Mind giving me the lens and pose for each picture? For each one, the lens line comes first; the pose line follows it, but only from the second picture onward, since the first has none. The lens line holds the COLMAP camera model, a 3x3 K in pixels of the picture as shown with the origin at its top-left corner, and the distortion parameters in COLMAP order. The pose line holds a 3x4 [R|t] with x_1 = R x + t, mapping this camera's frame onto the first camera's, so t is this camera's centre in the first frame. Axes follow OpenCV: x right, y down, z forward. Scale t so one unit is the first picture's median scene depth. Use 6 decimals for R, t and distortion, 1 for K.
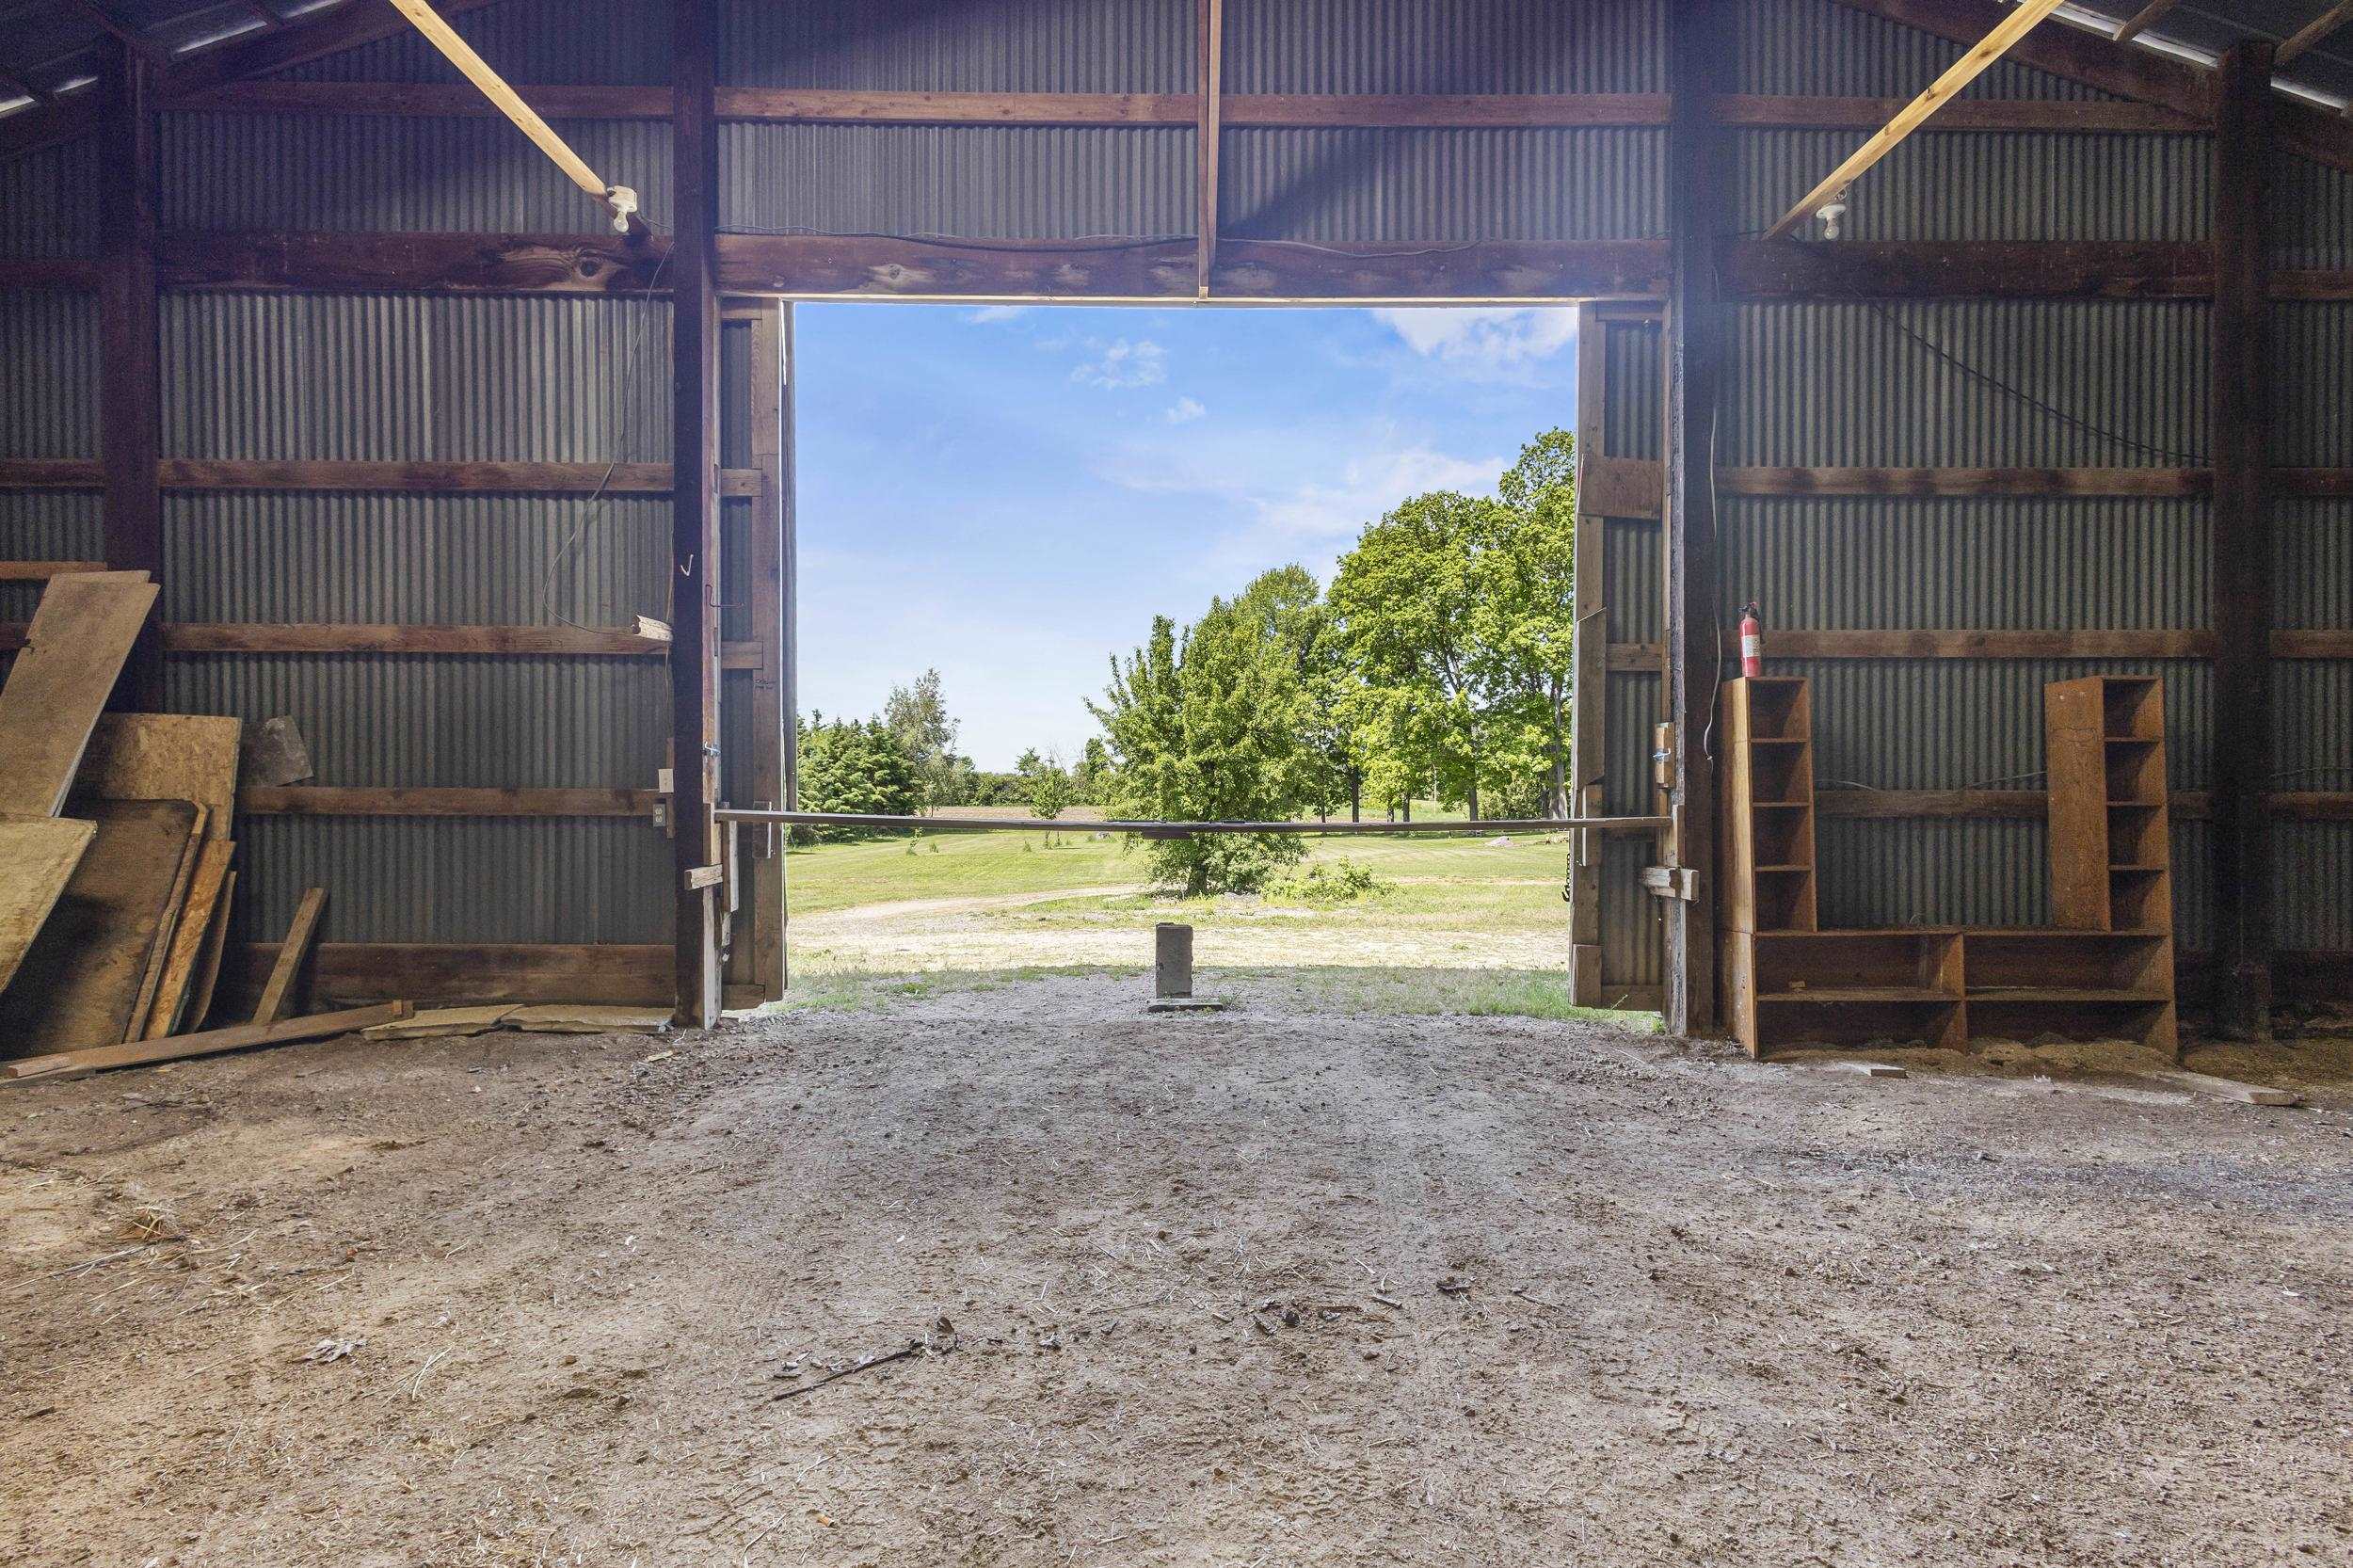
lens RADIAL K [[1084.1, 0, 1174.7], [0, 1084.1, 787.1], [0, 0, 1]] dist [-0.000247, -0.000017]
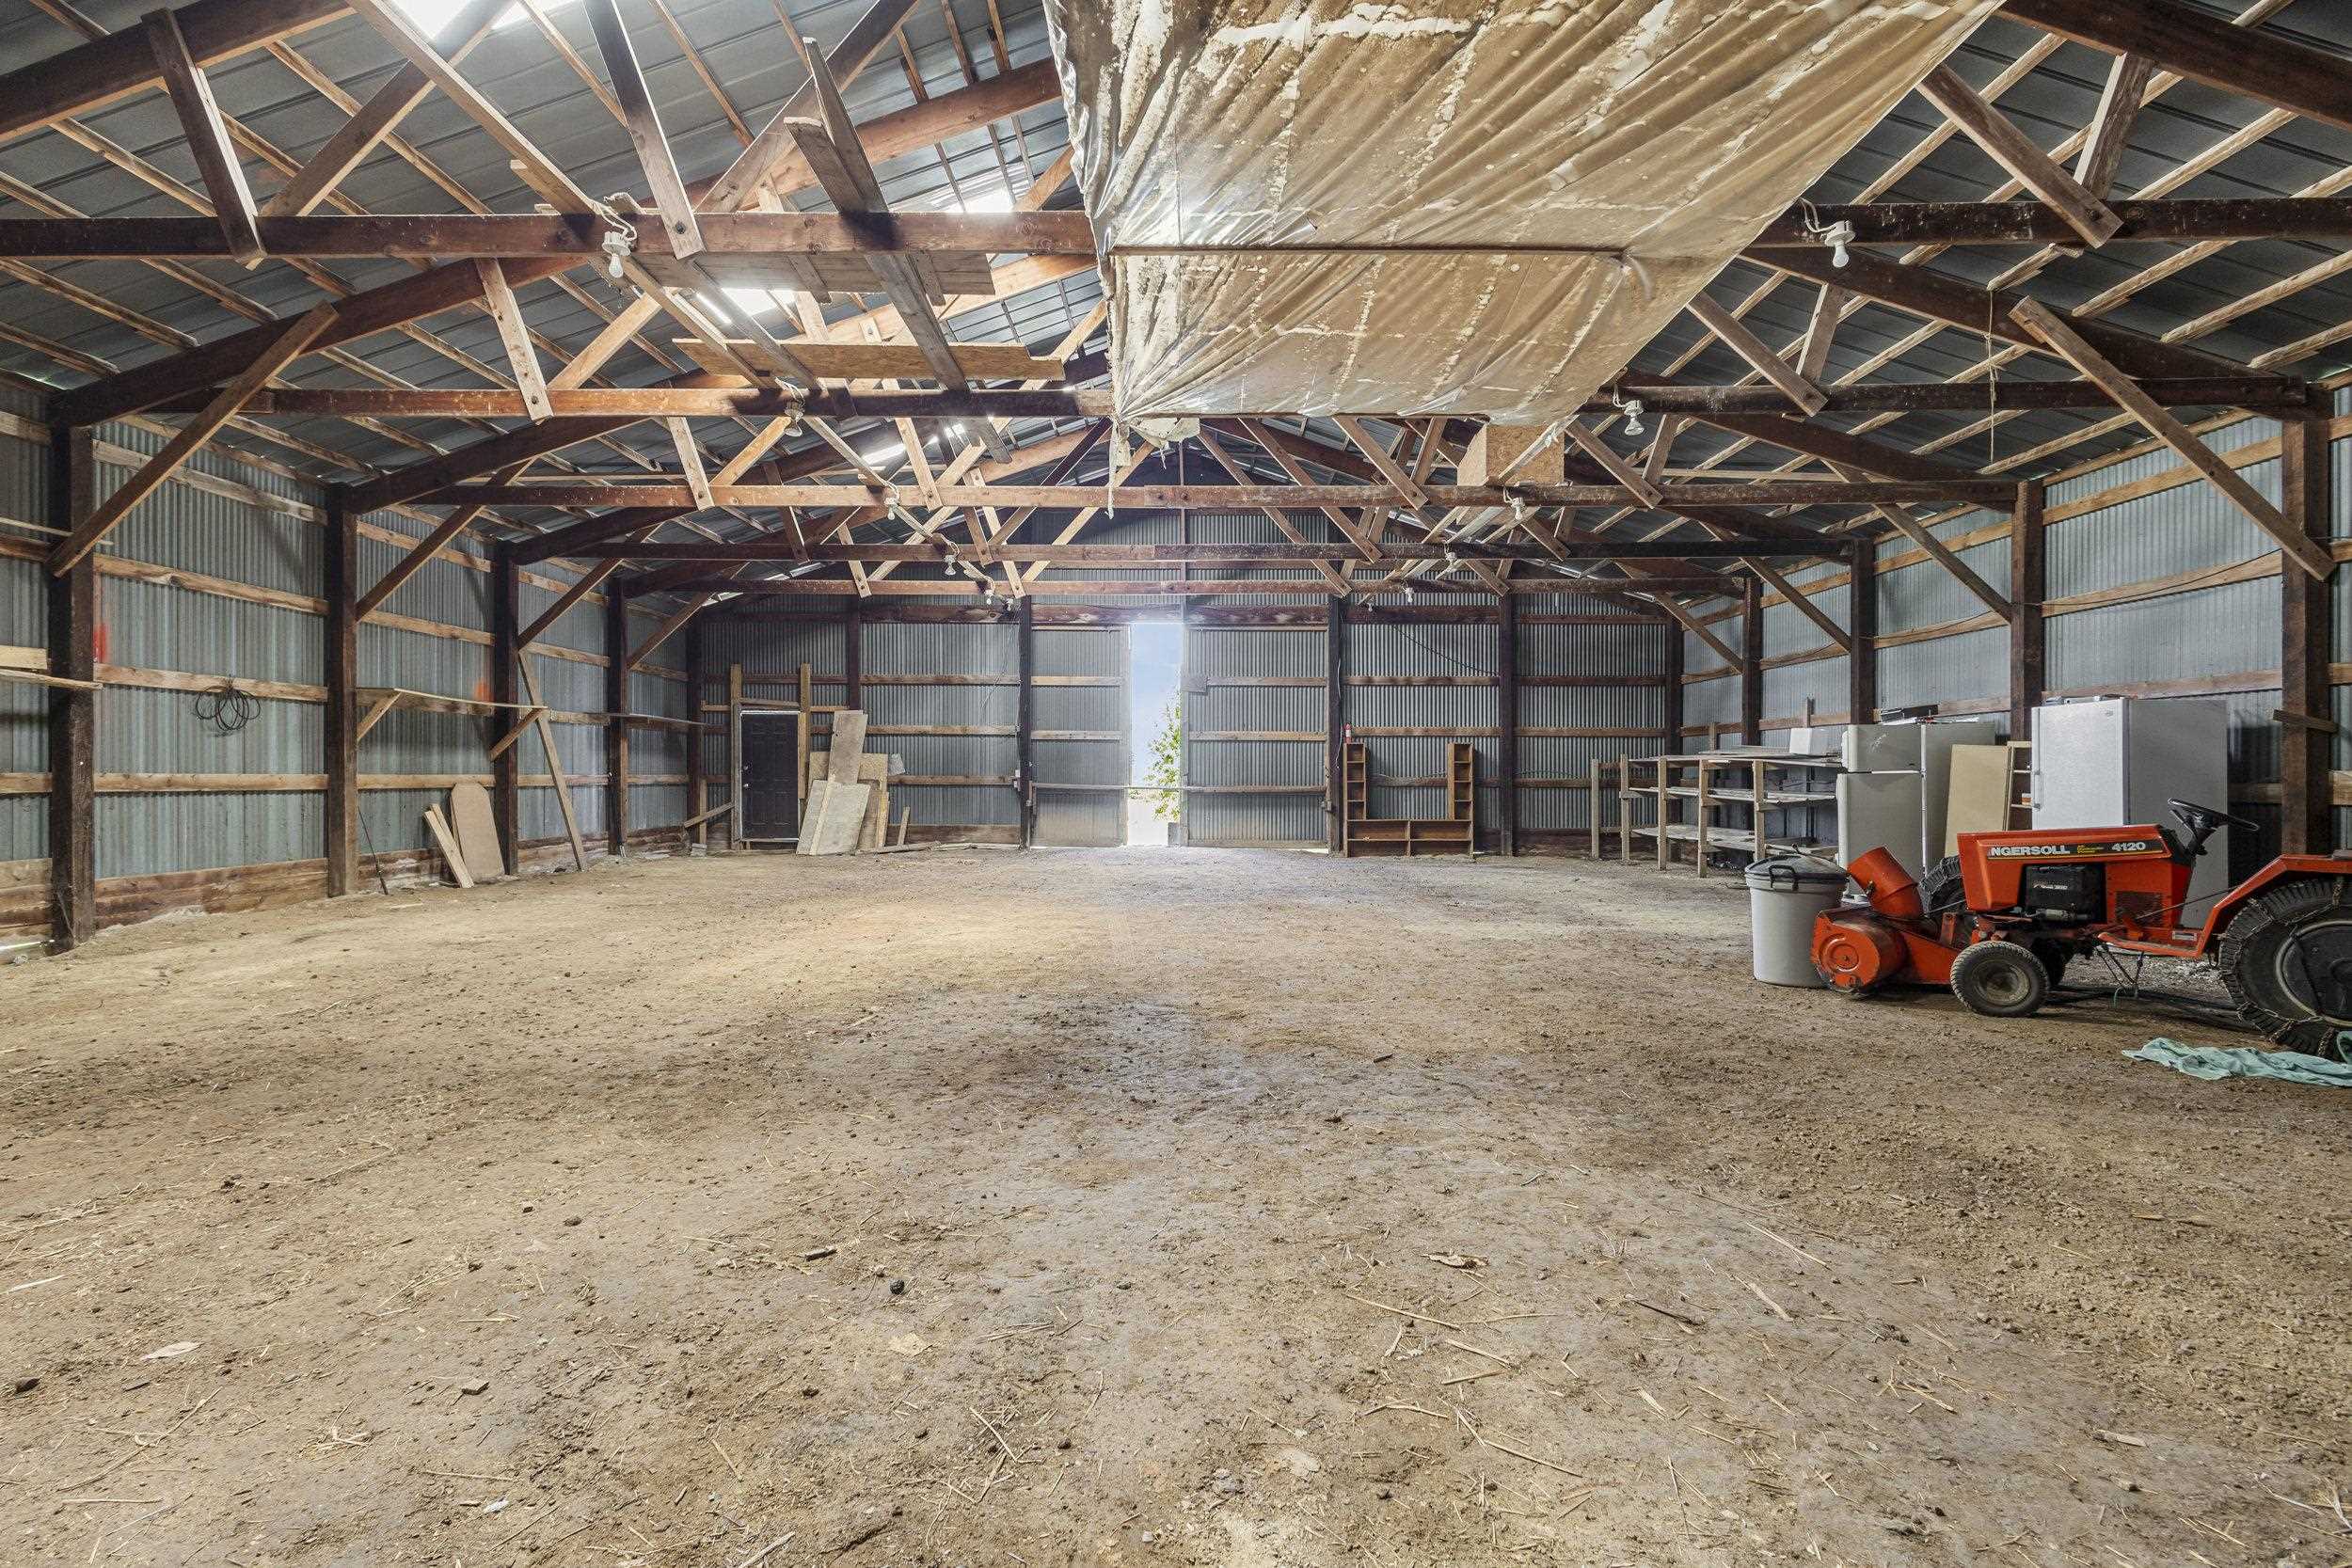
lens RADIAL K [[1083.5, 0, 1176.9], [0, 1083.5, 777.6], [0, 0, 1]] dist [-0.000247, -0.000017]
pose [[0.999757, 0.000750, -0.022031, 0.081576], [-0.000857, 0.999988, -0.004852, 0.020746], [0.022027, 0.004870, 0.999746, -2.205365]]
